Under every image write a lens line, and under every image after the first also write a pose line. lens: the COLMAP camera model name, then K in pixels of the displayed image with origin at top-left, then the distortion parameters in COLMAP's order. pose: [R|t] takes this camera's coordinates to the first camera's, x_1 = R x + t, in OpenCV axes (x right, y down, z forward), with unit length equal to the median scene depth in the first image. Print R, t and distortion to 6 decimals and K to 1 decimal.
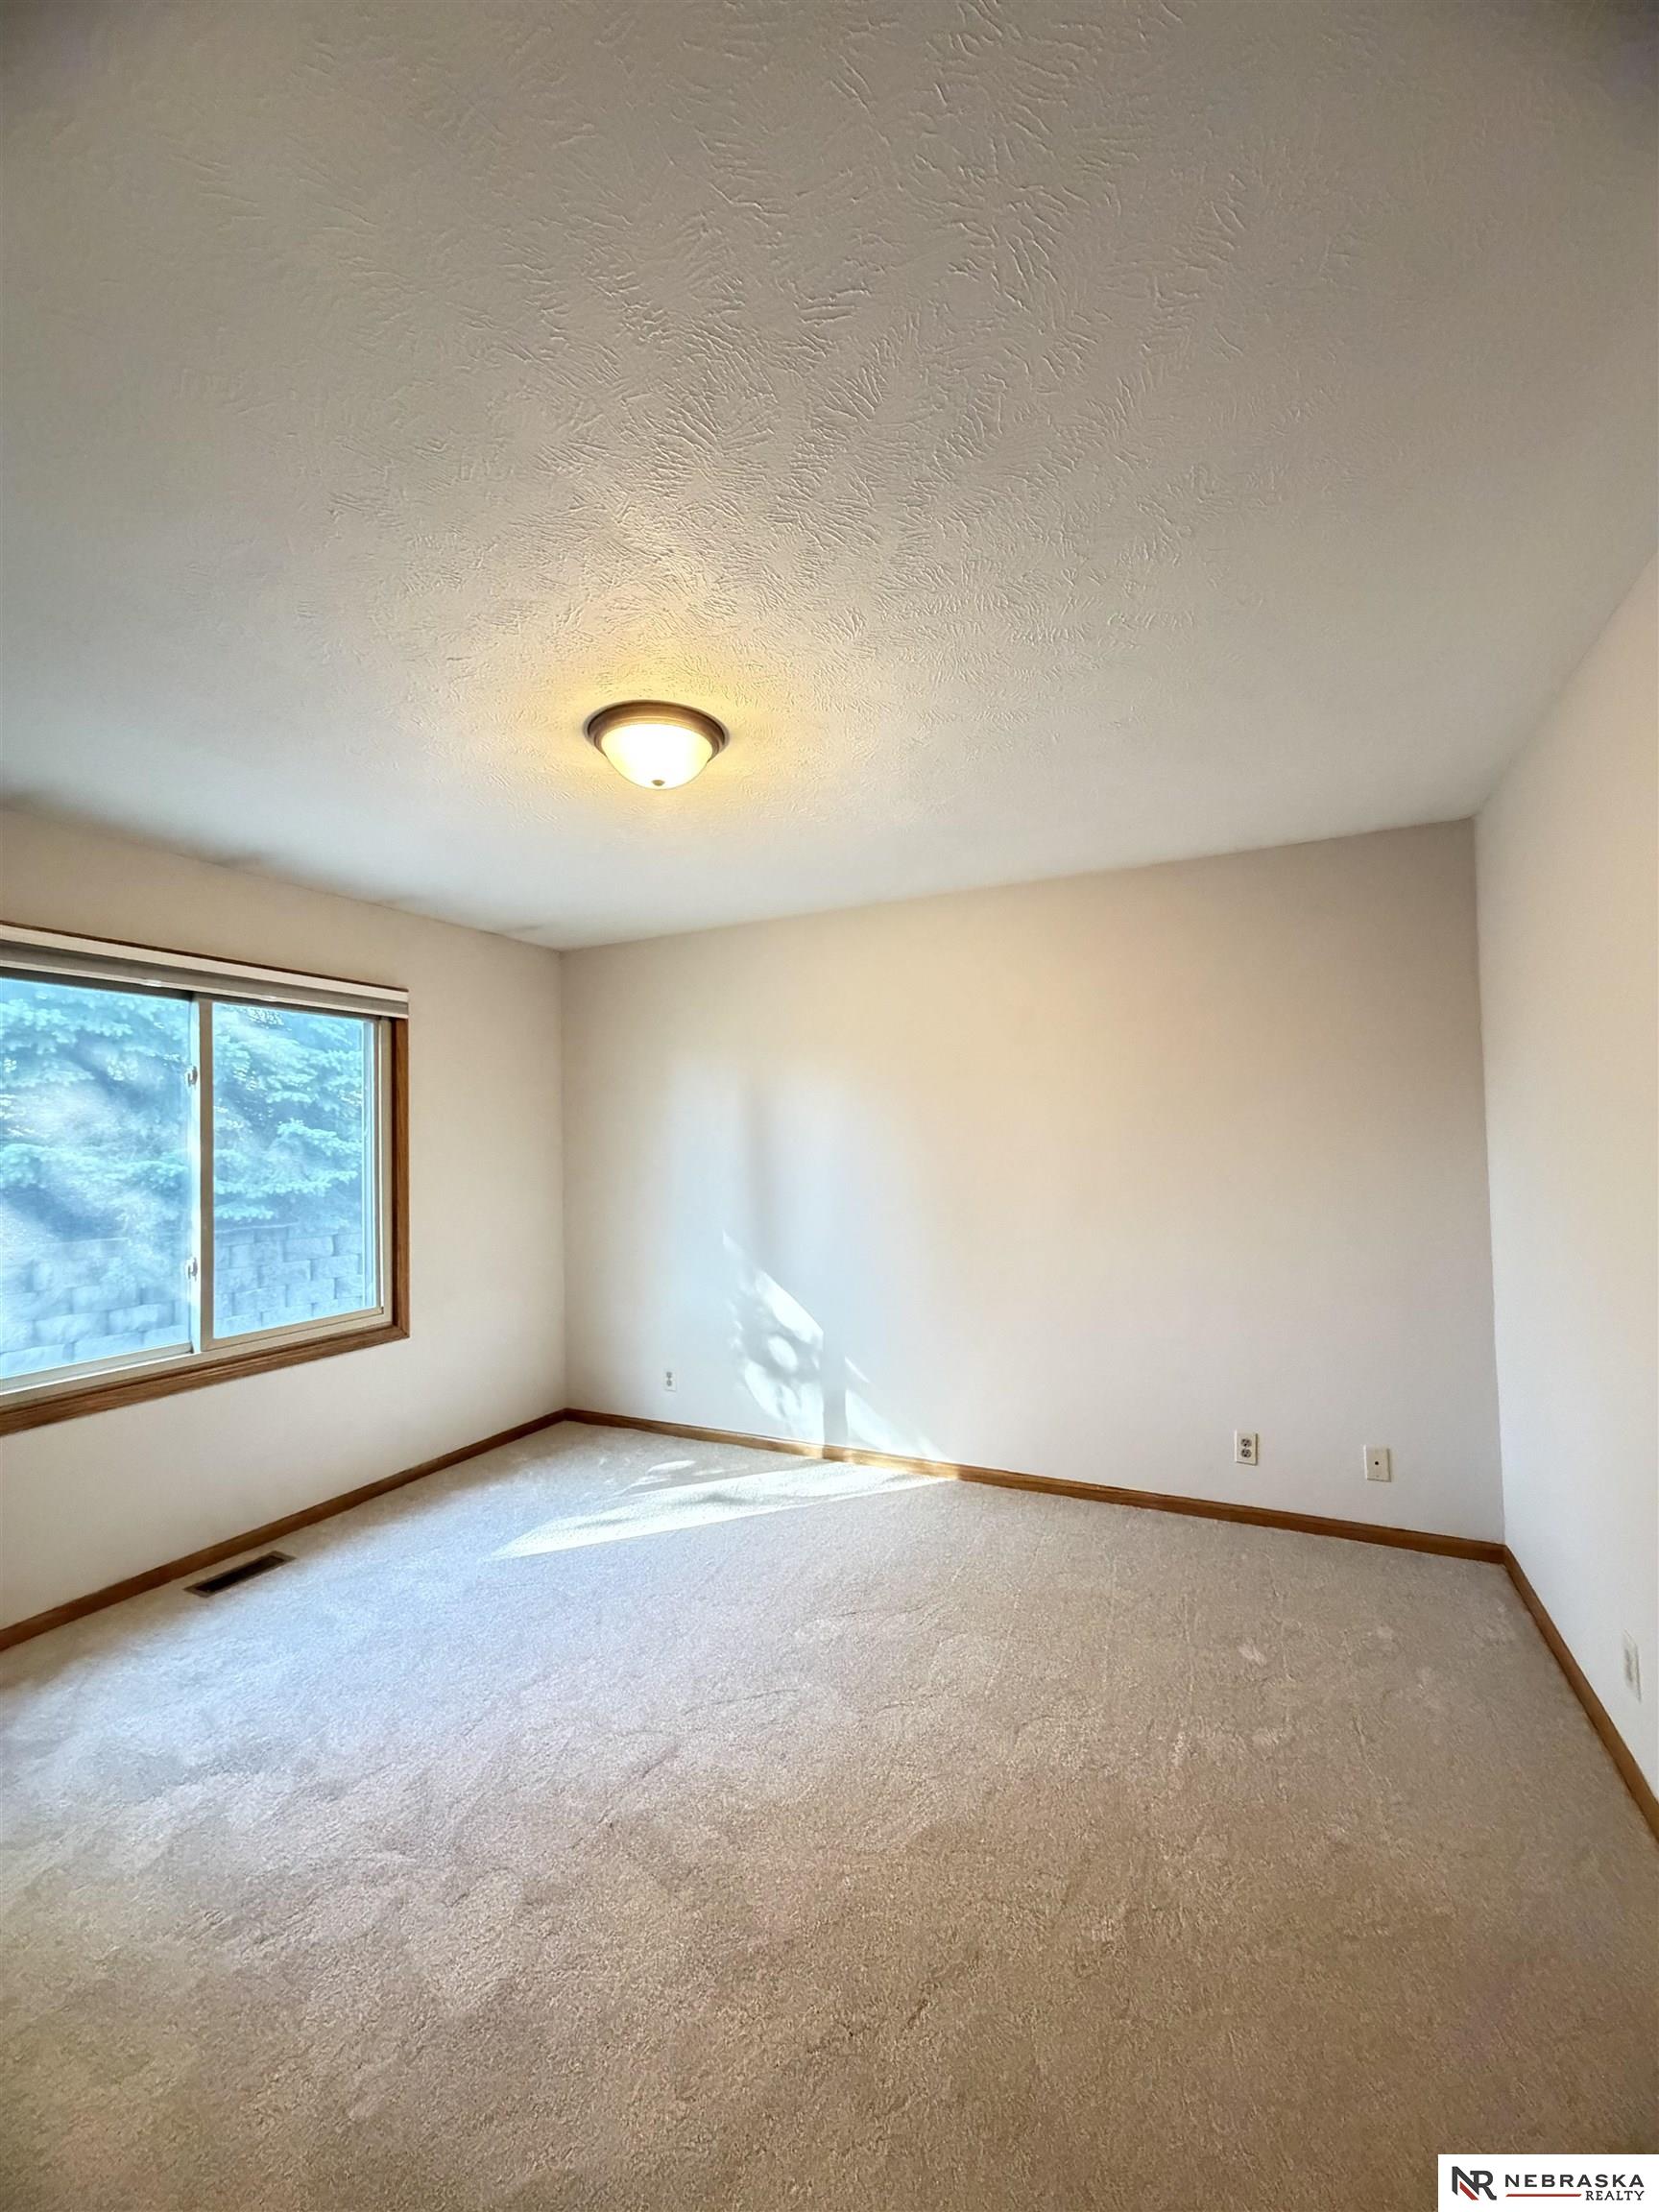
lens RADIAL K [[879.5, 0, 831.8], [0, 879.5, 1130.6], [0, 0, 1]] dist [0.001747, 0.000340]
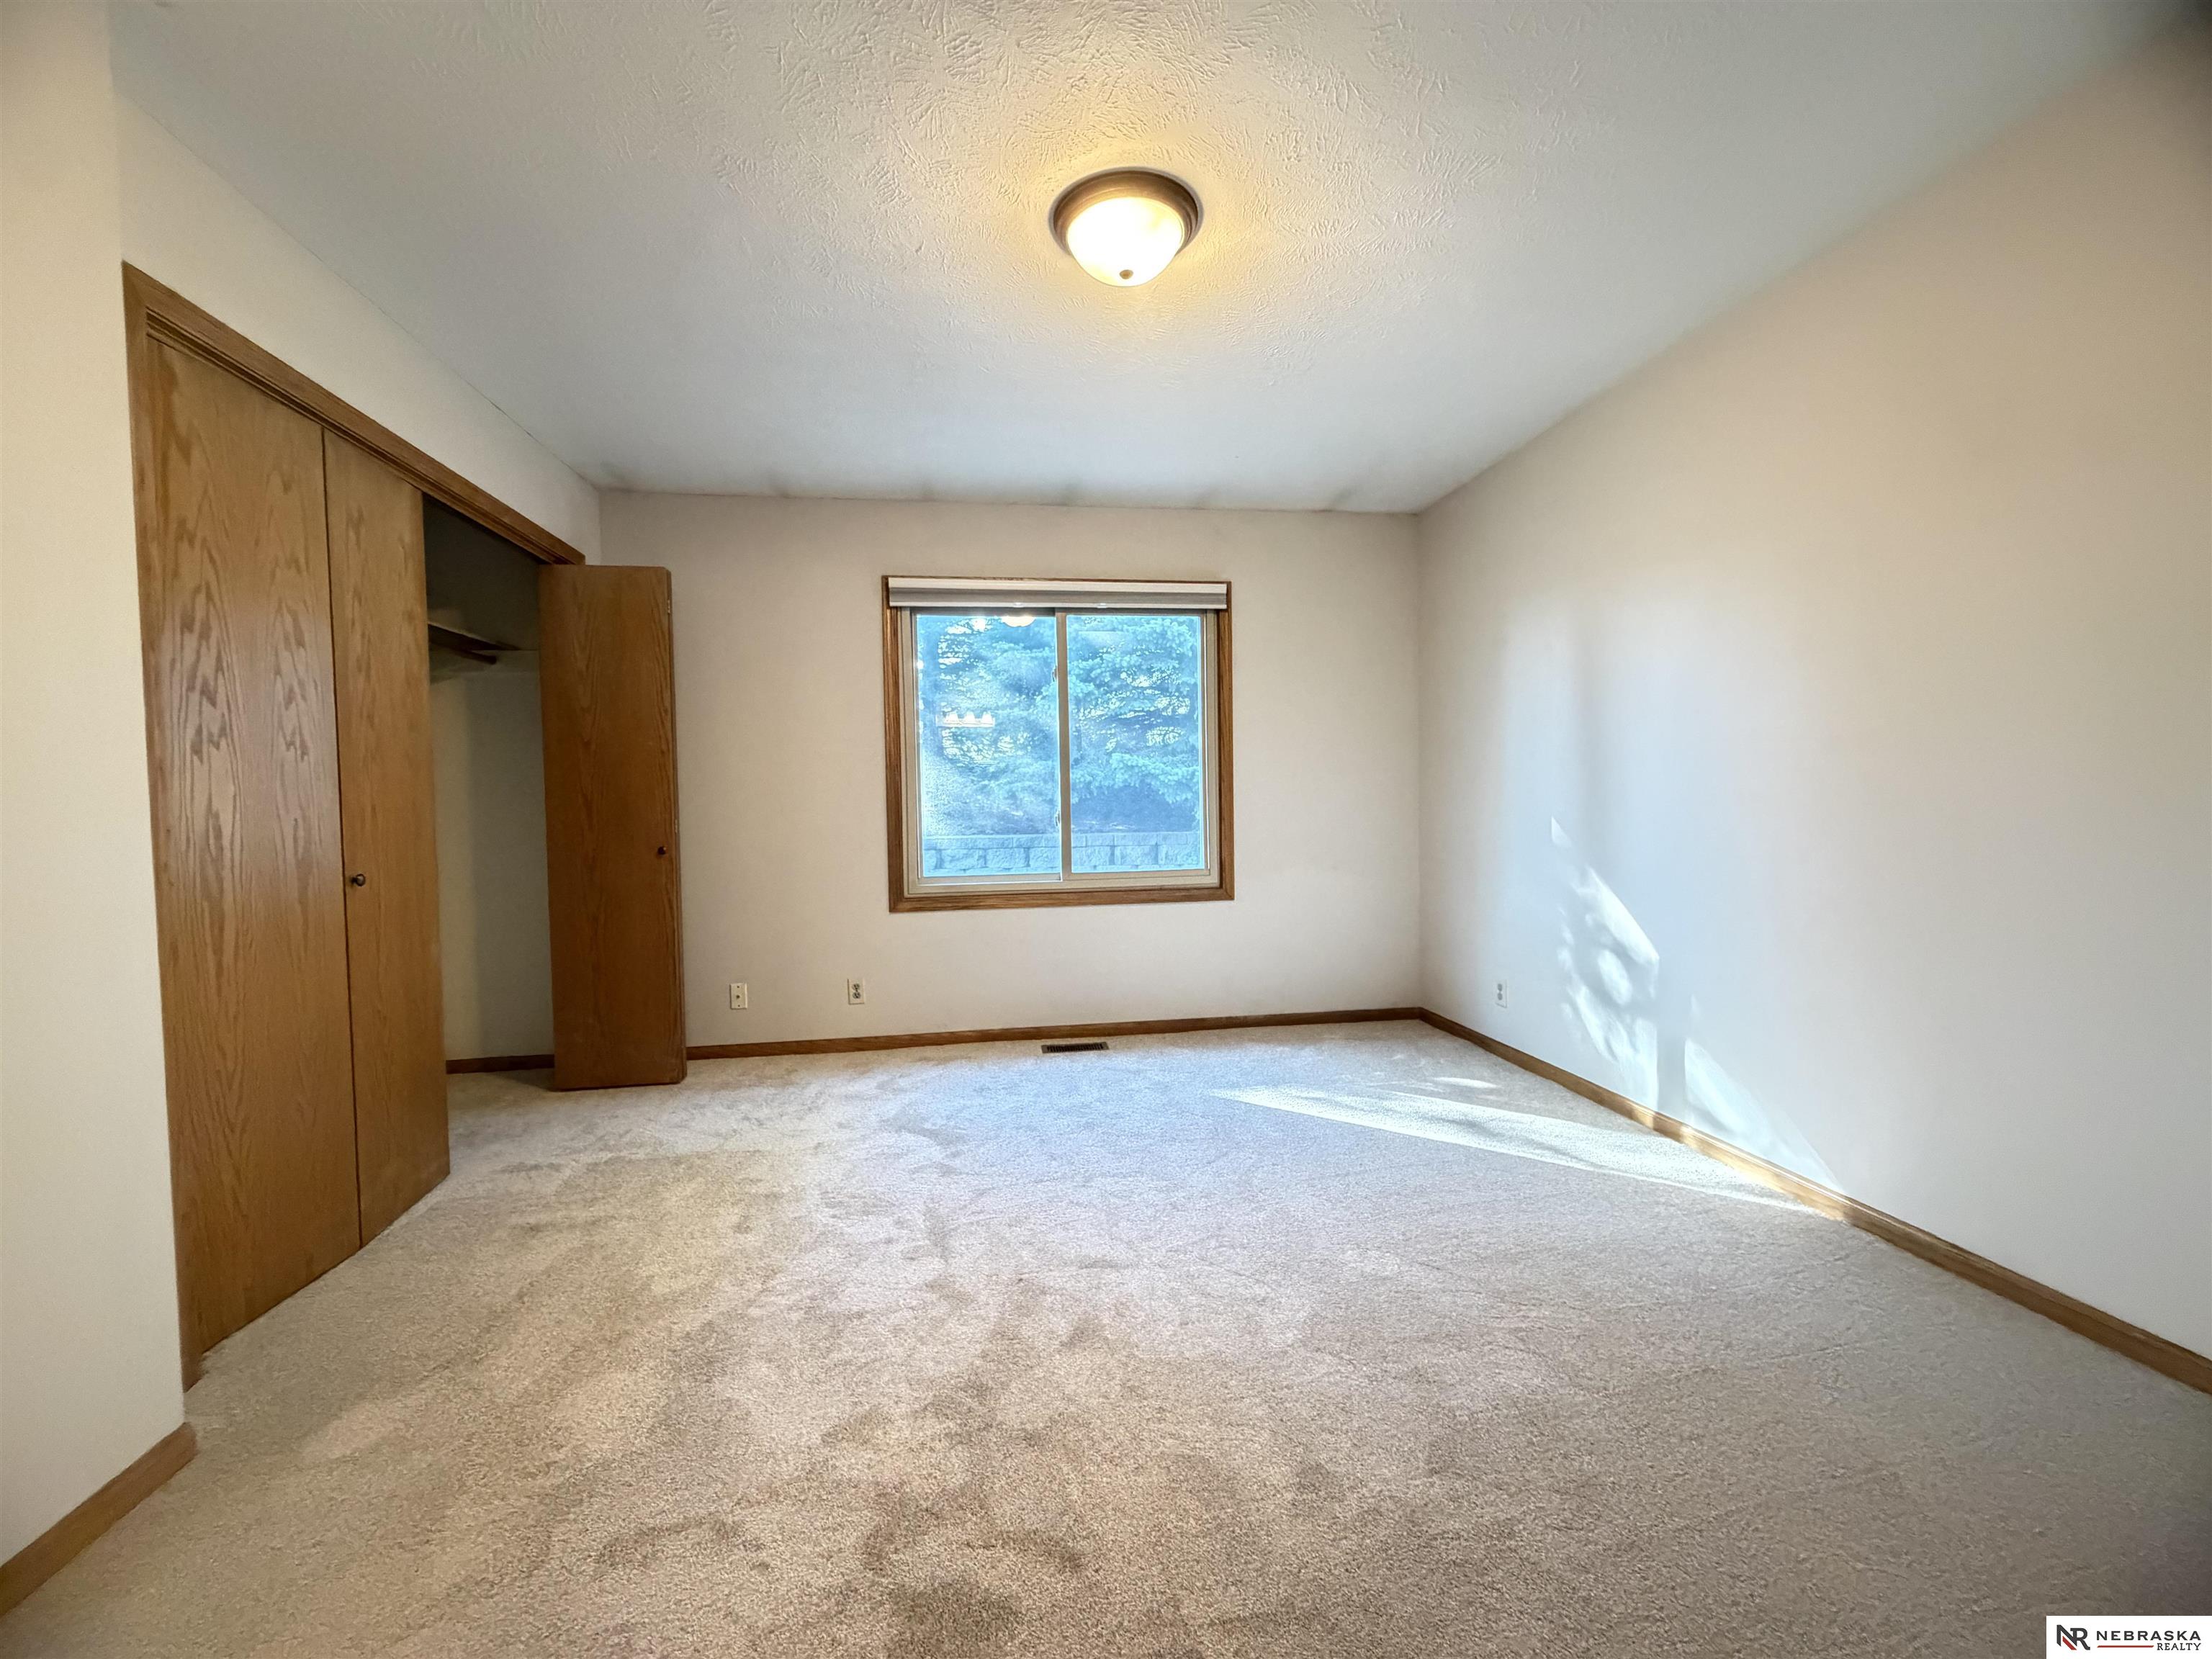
lens RADIAL K [[884.5, 0, 1101.4], [0, 884.5, 844.6], [0, 0, 1]] dist [0.015649, -0.000010]
pose [[0.564814, 0.048160, -0.823811, 0.423848], [0.019771, 0.997219, 0.071853, 0.101420], [0.824981, -0.056871, 0.562292, 0.295736]]
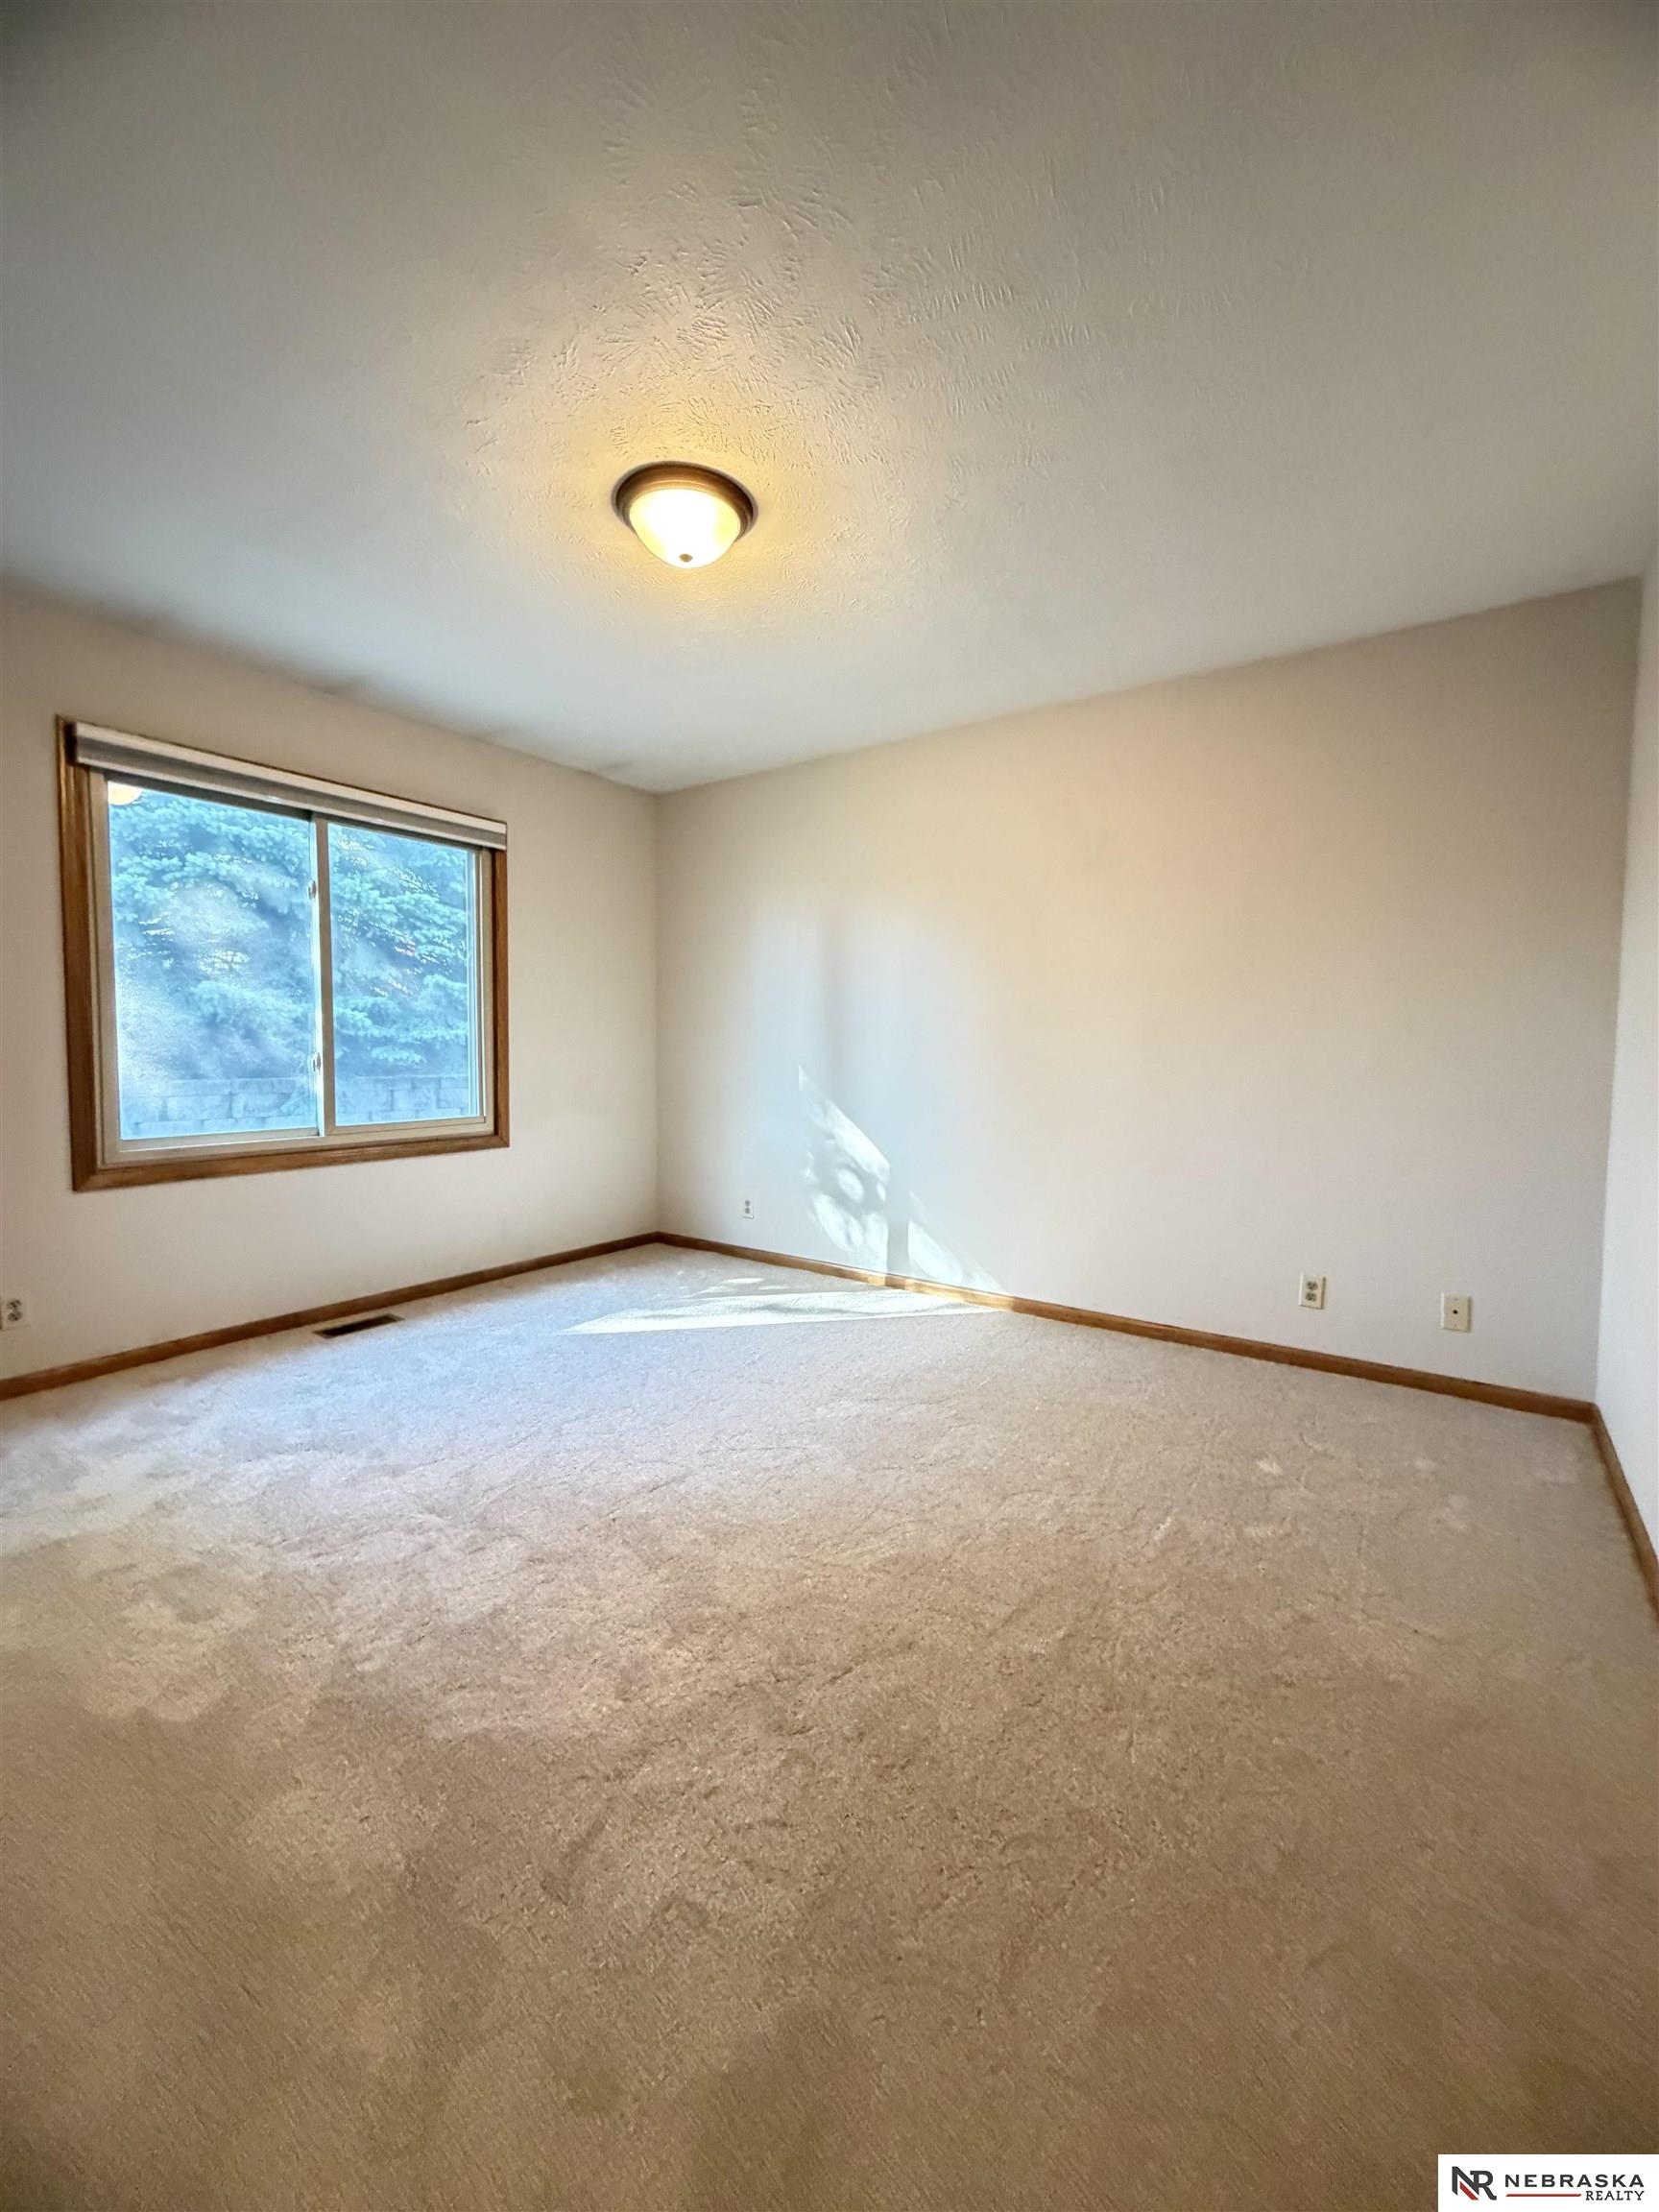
lens RADIAL K [[877.1, 0, 829.5], [0, 877.1, 1106.0], [0, 0, 1]] dist [0.002133, -0.000193]
pose [[0.986016, 0.039604, -0.161874, 0.109120], [-0.025720, 0.995878, 0.086985, 0.097918], [0.164651, -0.081606, 0.982970, -0.005147]]
